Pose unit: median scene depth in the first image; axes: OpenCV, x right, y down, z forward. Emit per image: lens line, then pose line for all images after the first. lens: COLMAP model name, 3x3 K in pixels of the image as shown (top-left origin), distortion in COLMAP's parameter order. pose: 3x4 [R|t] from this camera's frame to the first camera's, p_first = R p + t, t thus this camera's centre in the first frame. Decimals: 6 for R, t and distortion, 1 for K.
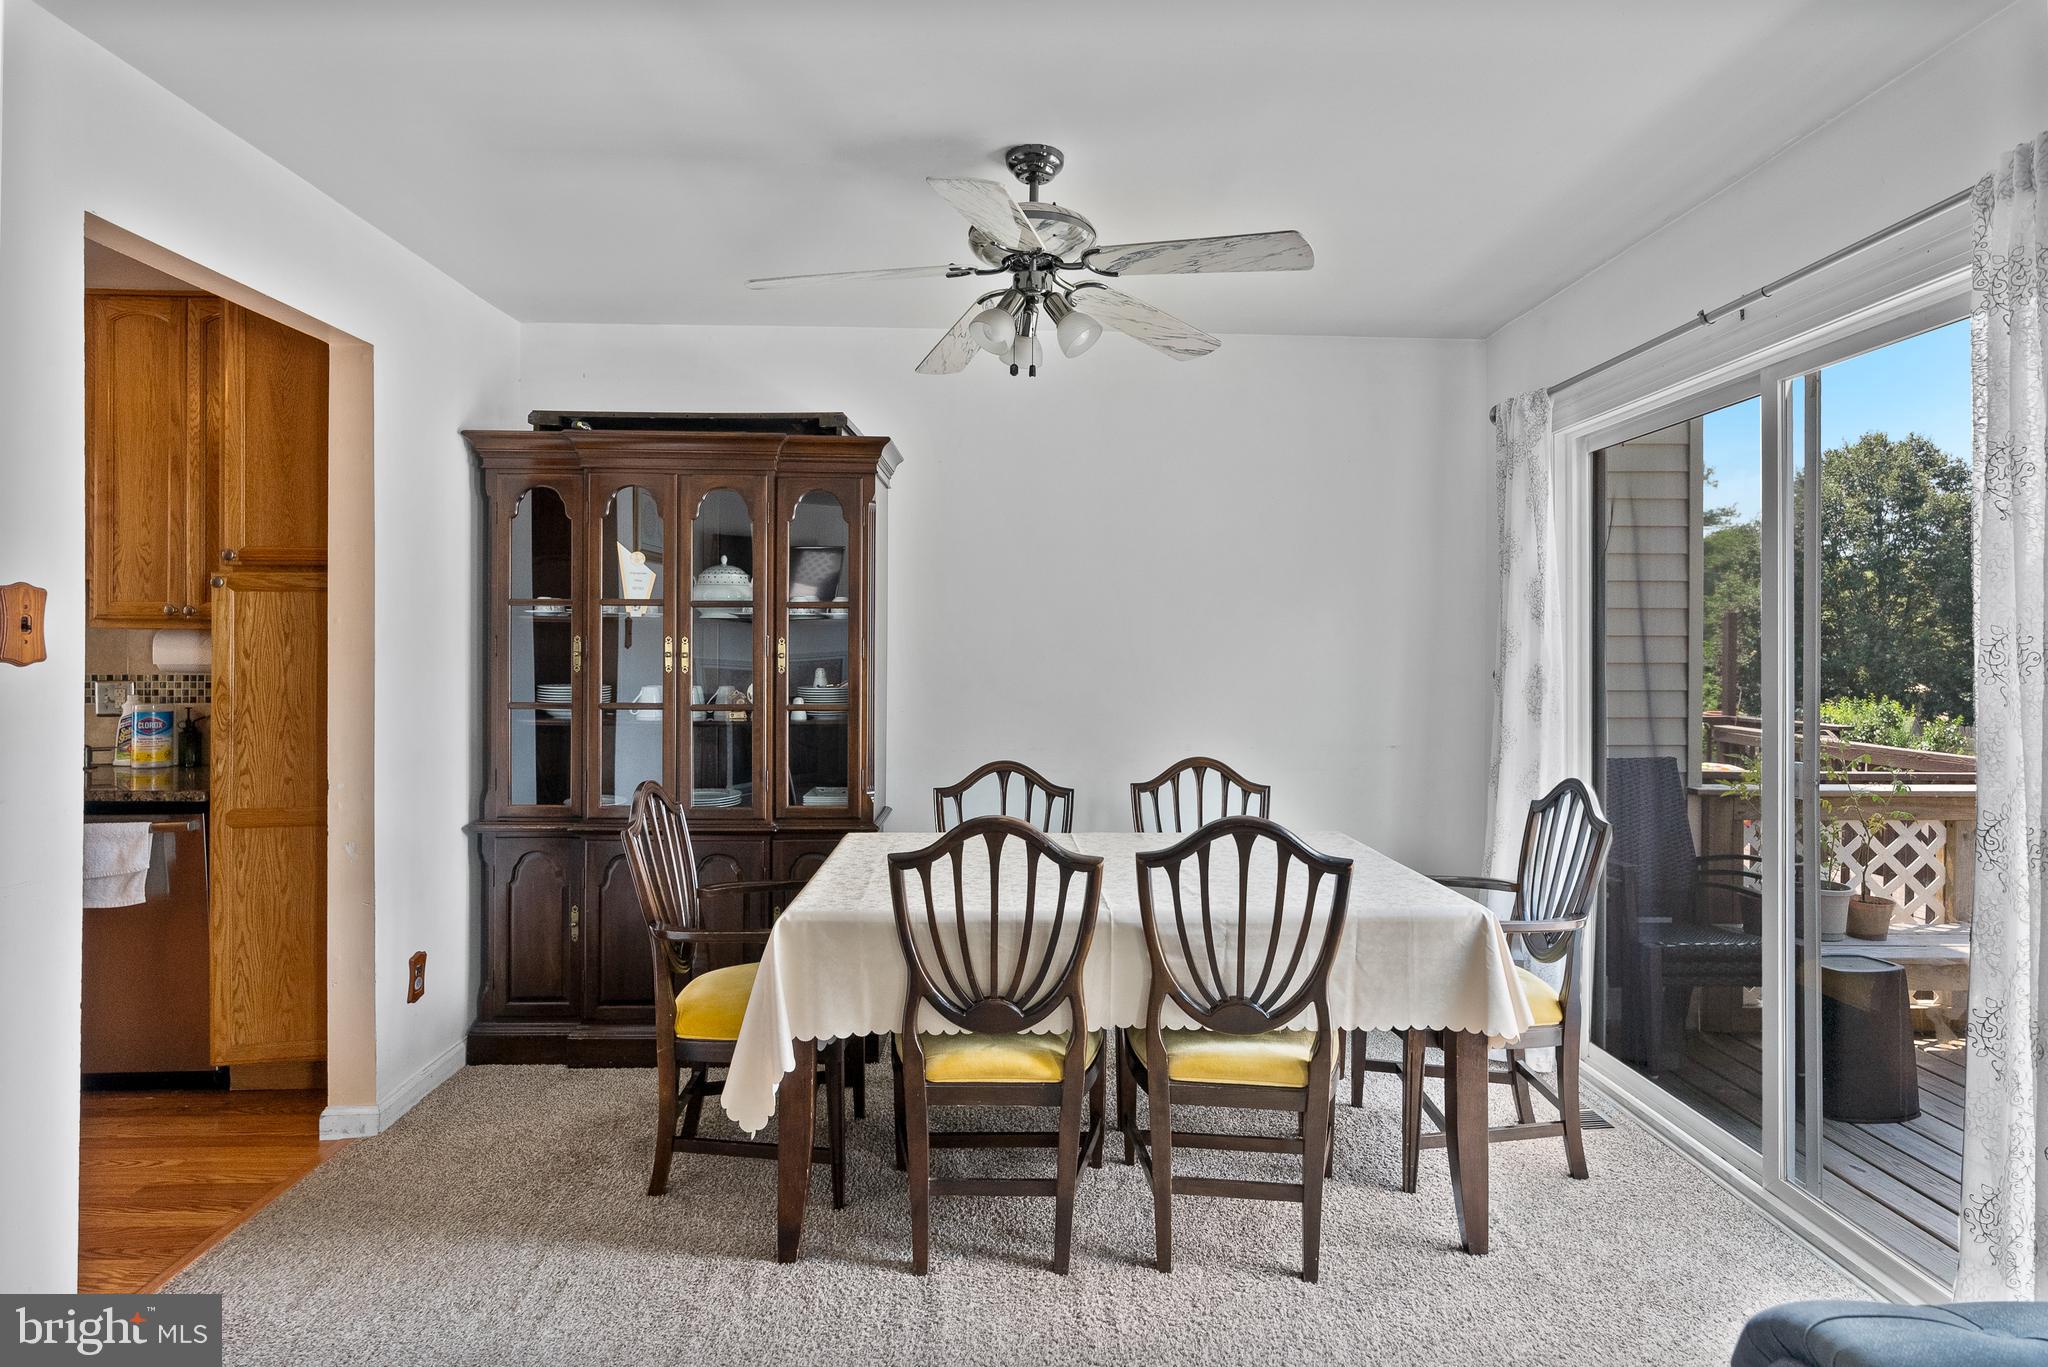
lens RADIAL K [[1075.5, 0, 1010.0], [0, 1075.5, 647.5], [0, 0, 1]] dist [-0.000680, -0.001158]
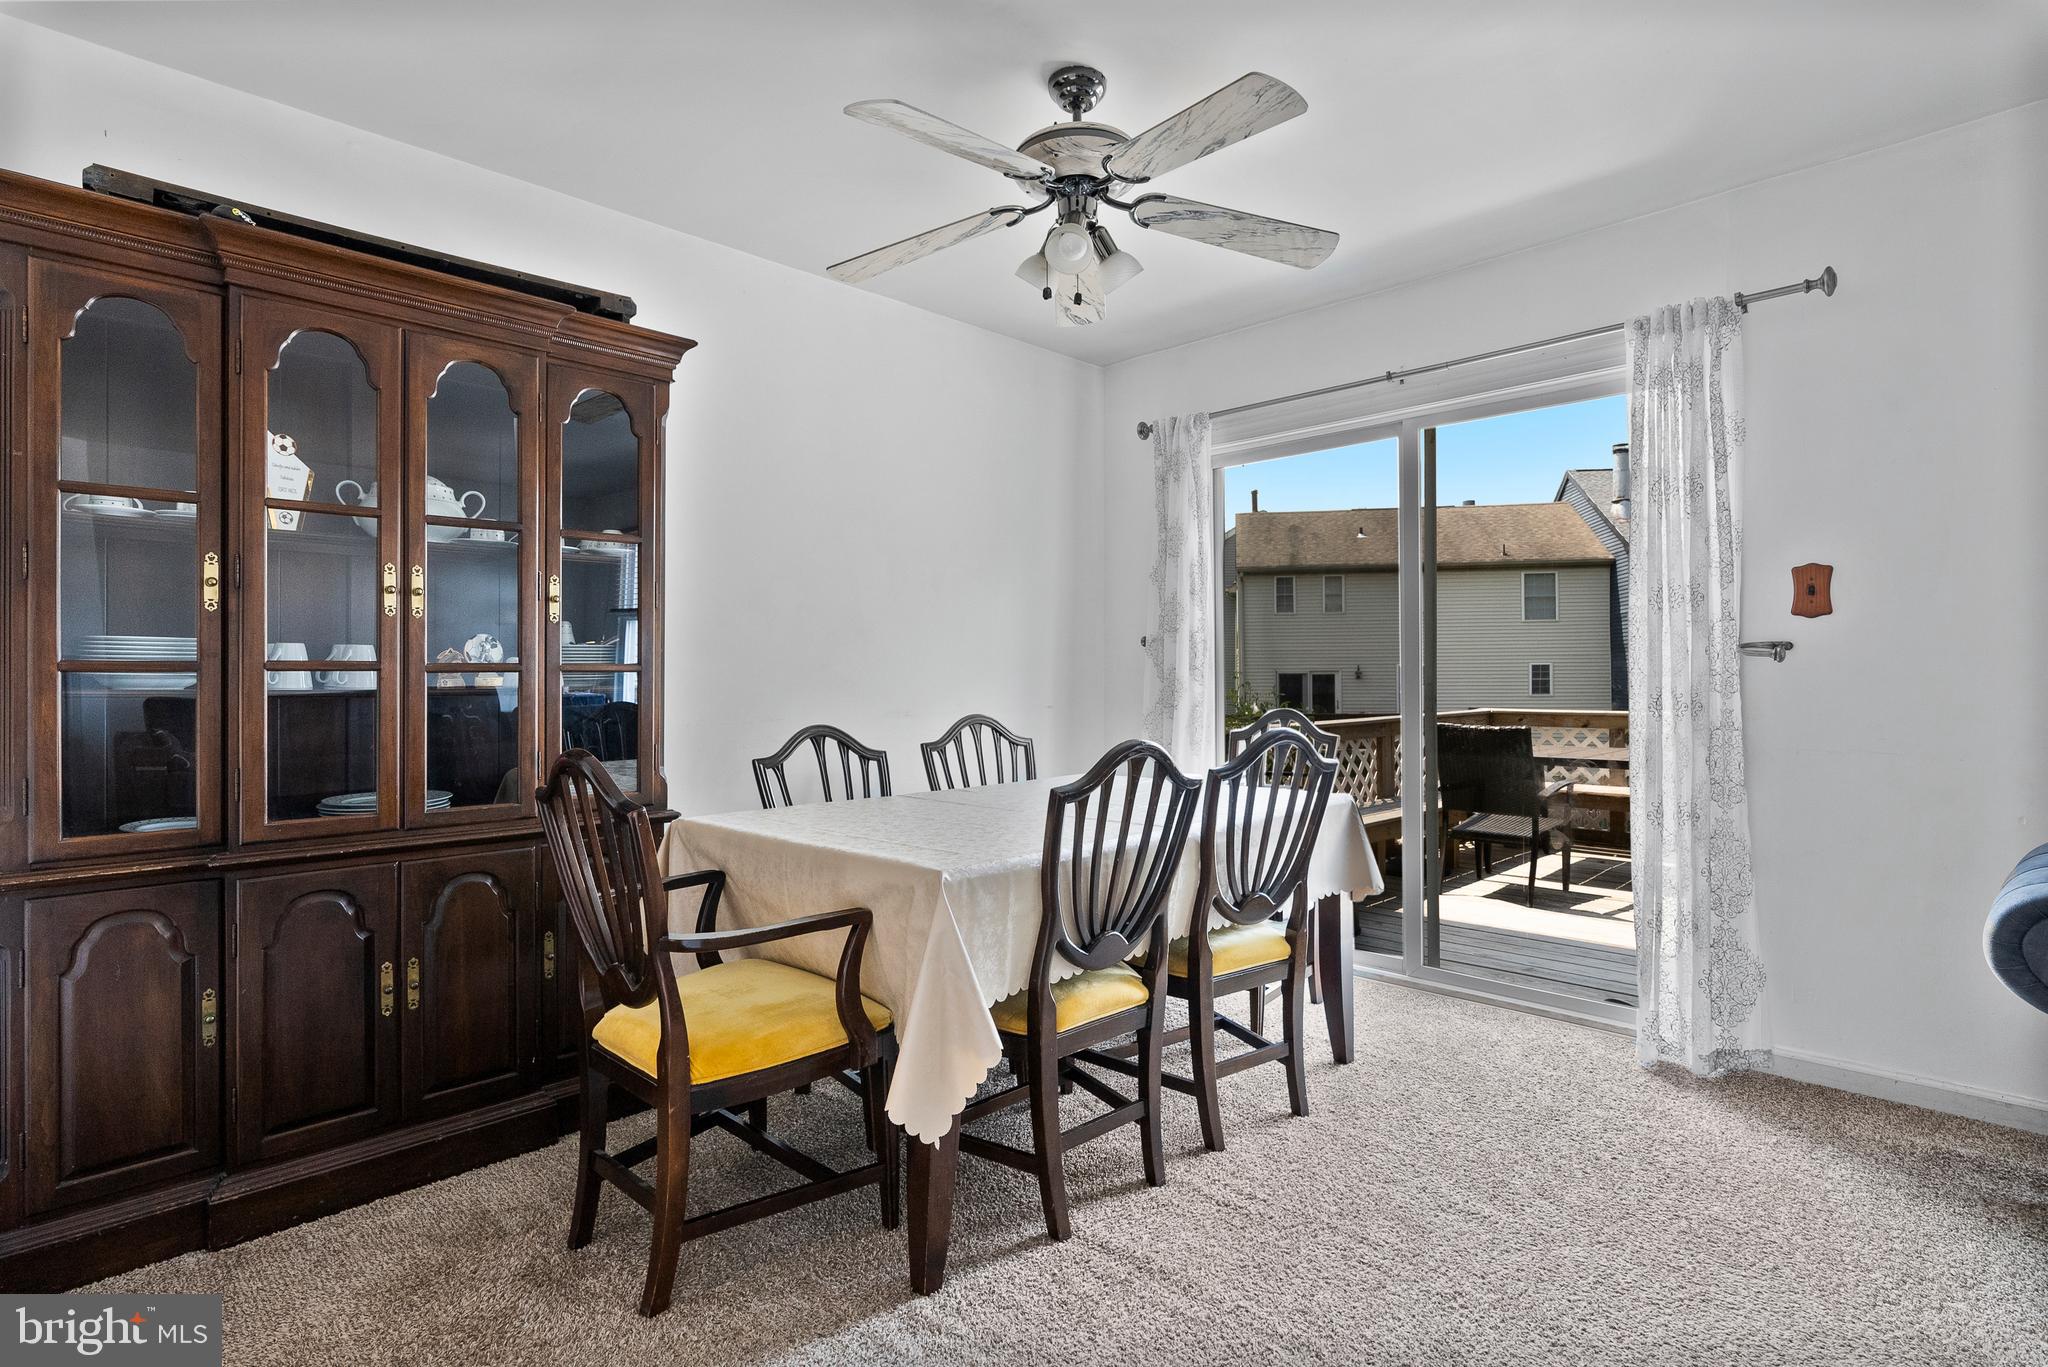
lens RADIAL K [[1037.7, 0, 1026.8], [0, 1037.7, 670.2], [0, 0, 1]] dist [-0.003060, -0.000672]
pose [[0.721951, -0.003480, 0.691935, -0.484029], [0.005844, 0.999982, -0.001067, 0.061088], [-0.691919, 0.004814, 0.721959, 0.248134]]
